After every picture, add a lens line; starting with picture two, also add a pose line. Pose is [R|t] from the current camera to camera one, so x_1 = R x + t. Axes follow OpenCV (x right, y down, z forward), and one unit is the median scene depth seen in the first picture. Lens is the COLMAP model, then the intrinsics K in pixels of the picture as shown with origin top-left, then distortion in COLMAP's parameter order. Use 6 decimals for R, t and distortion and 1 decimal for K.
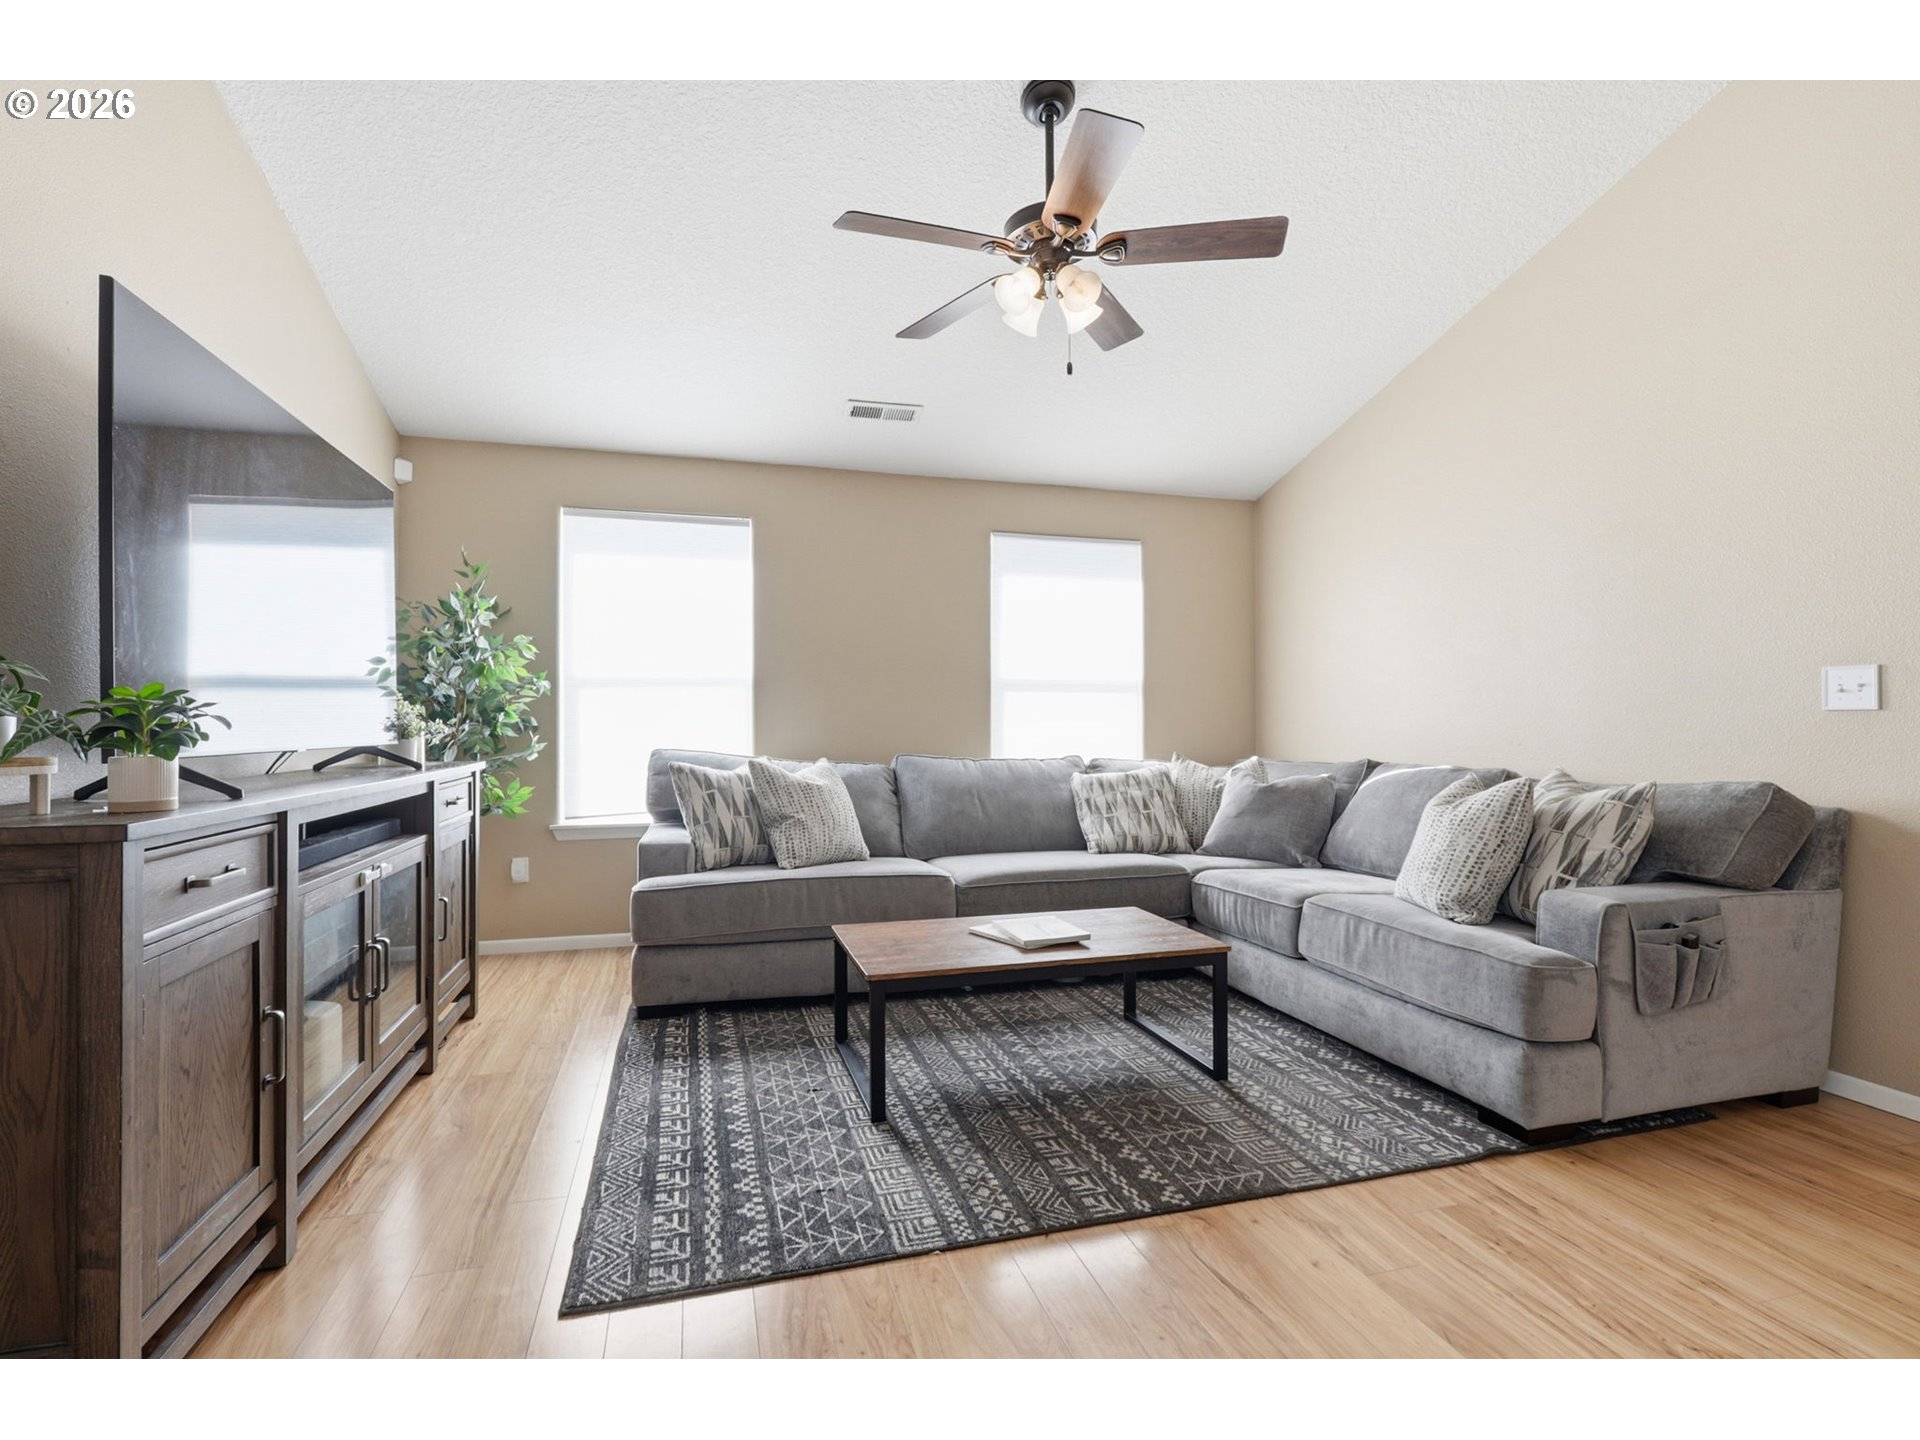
lens RADIAL K [[892.5, 0, 930.2], [0, 892.5, 706.9], [0, 0, 1]] dist [0.000403, -0.001193]
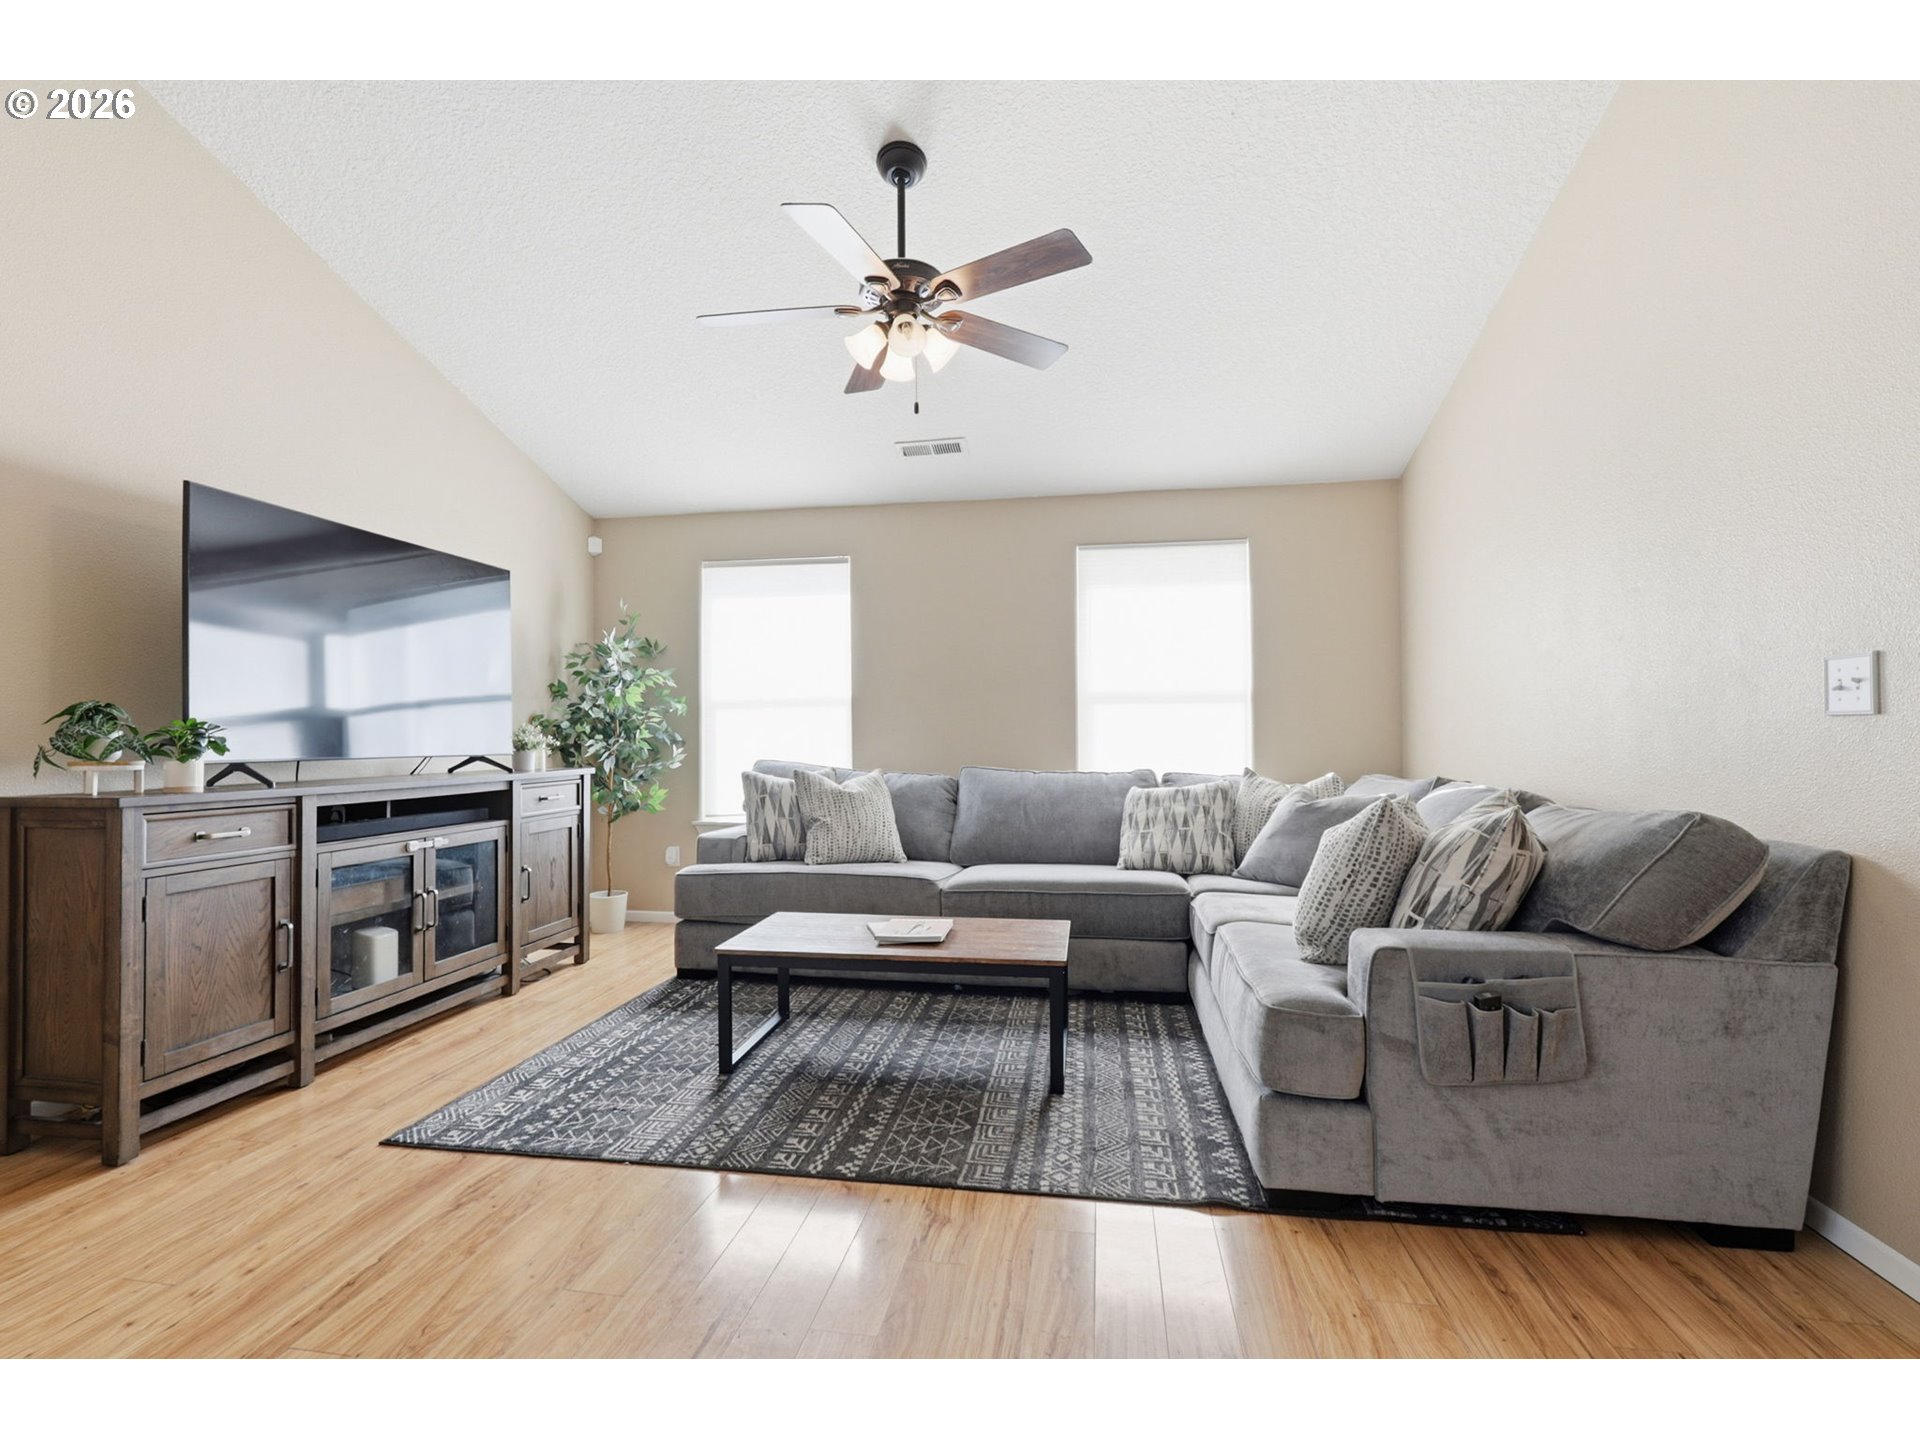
lens RADIAL K [[906.2, 0, 944.7], [0, 906.2, 712.8], [0, 0, 1]] dist [0.000290, -0.000105]
pose [[0.904238, -0.015492, -0.426748, 0.642488], [0.012761, 0.999876, -0.009260, -0.000876], [0.426838, 0.002927, 0.904323, 0.027542]]
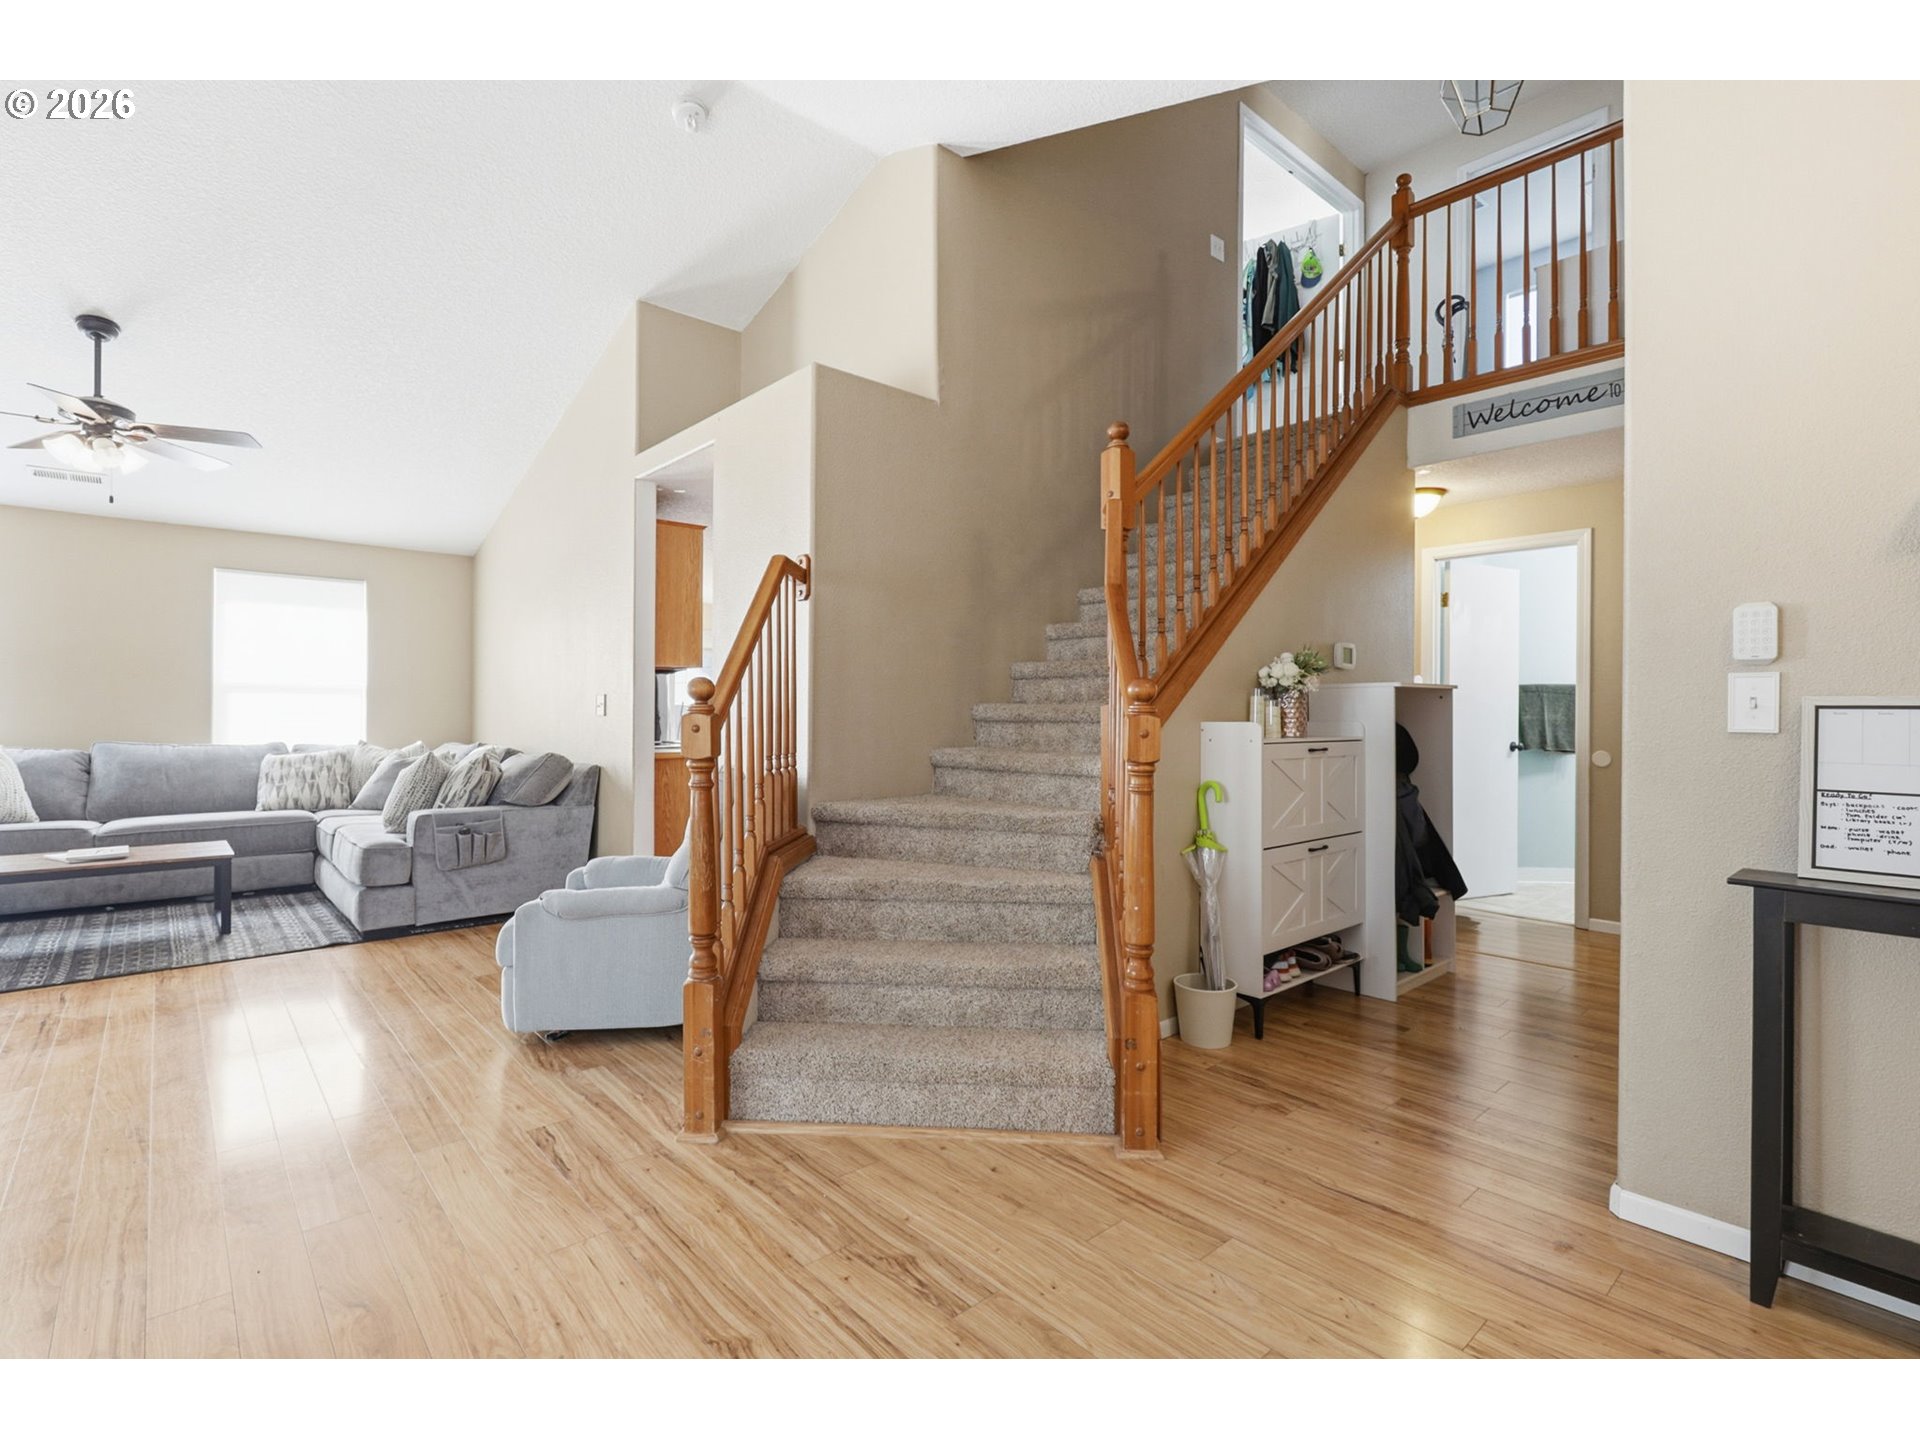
lens RADIAL K [[906.2, 0, 944.7], [0, 906.2, 712.8], [0, 0, 1]] dist [0.000290, -0.000105]
pose [[0.903235, 0.005595, 0.429109, 0.803084], [-0.015470, 0.999690, 0.019530, -0.052049], [-0.428867, -0.024278, 0.903041, -1.098044]]
